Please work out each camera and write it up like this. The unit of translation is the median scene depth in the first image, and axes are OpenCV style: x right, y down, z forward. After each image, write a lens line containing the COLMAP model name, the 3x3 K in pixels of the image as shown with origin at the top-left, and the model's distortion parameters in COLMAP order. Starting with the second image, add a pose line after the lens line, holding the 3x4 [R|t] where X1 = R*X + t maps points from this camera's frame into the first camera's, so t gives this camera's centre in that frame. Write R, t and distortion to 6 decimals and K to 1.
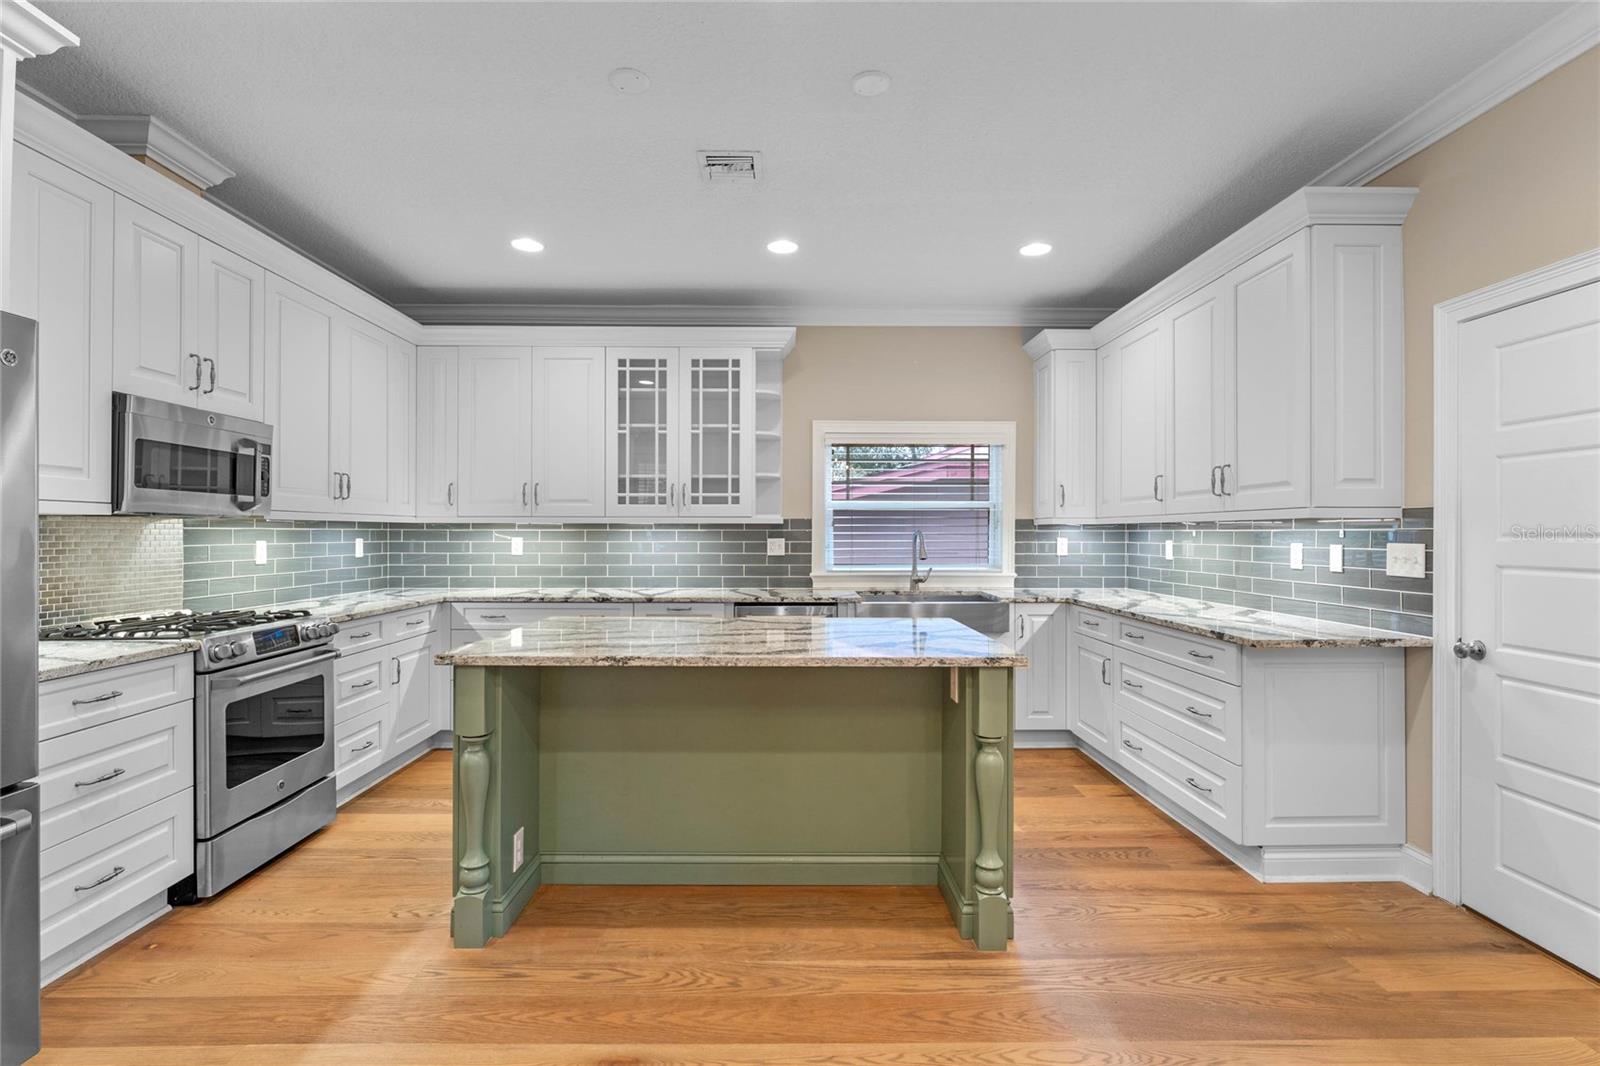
lens RADIAL K [[767.3, 0, 793.0], [0, 767.3, 530.9], [0, 0, 1]] dist [-0.002301, -0.000122]
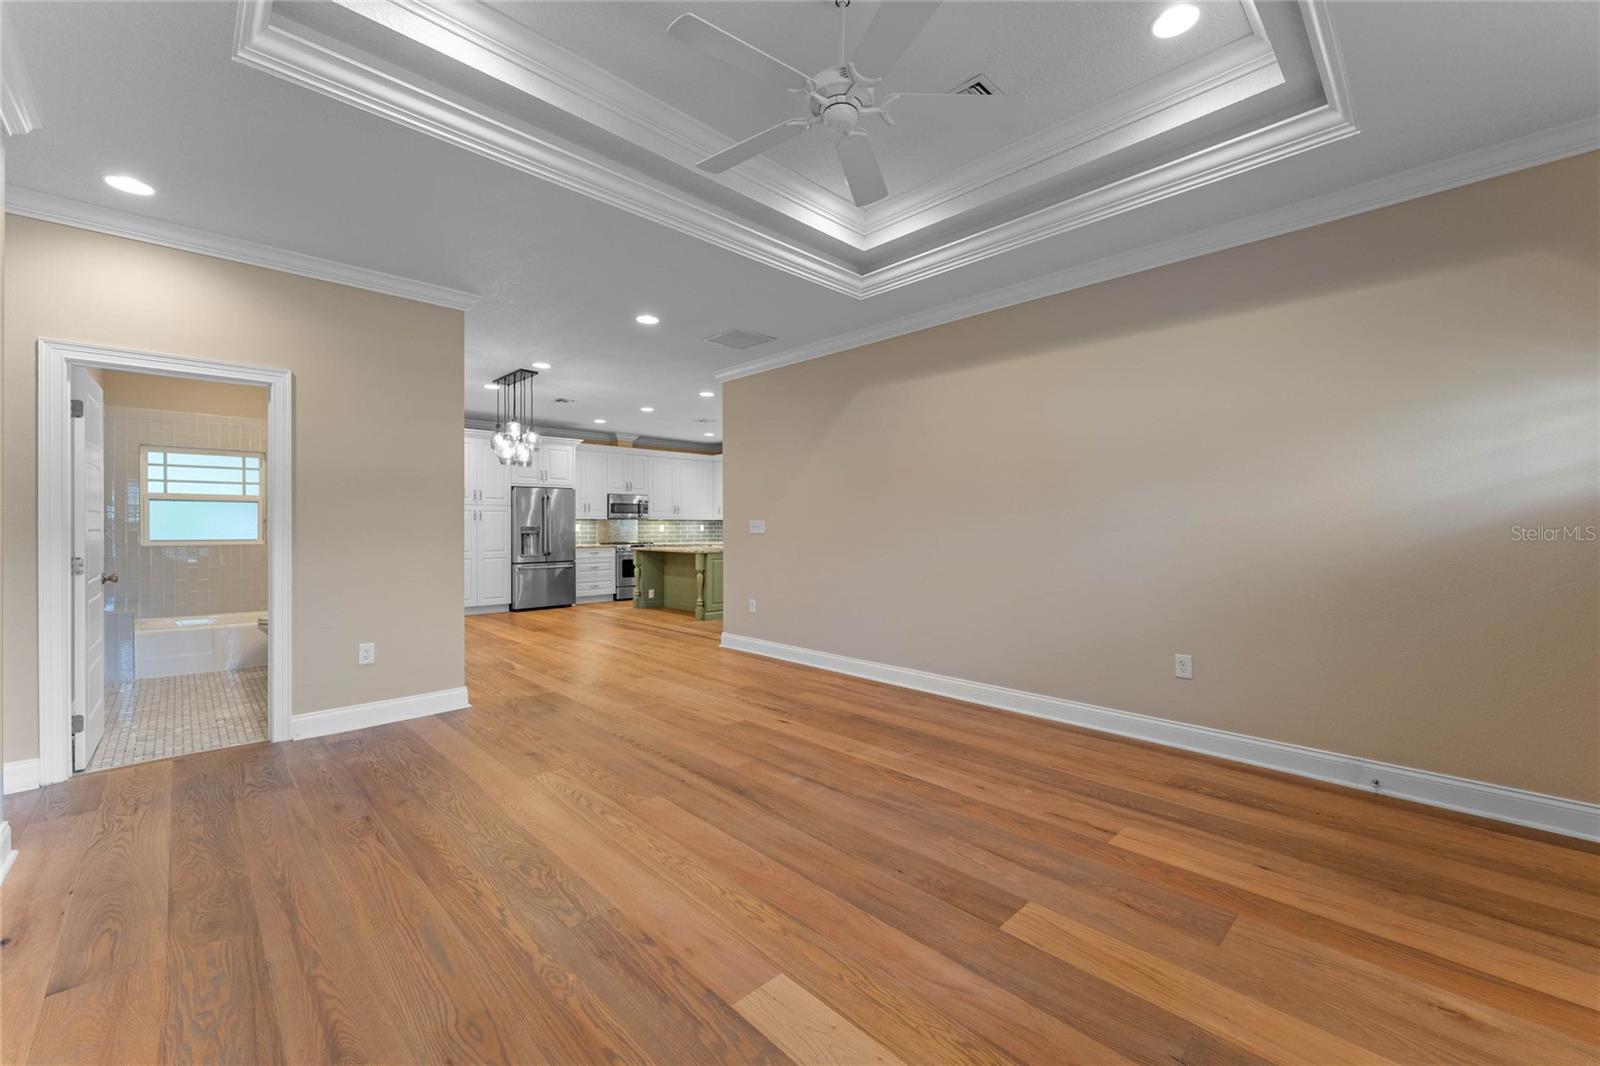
lens RADIAL K [[640.8, 0, 795.6], [0, 640.8, 525.2], [0, 0, 1]] dist [0.000369, 0.000338]
pose [[0.683052, -0.003284, -0.730363, 1.689241], [0.004072, 0.999991, -0.000688, 0.014942], [0.730359, -0.002504, 0.683059, -0.530937]]
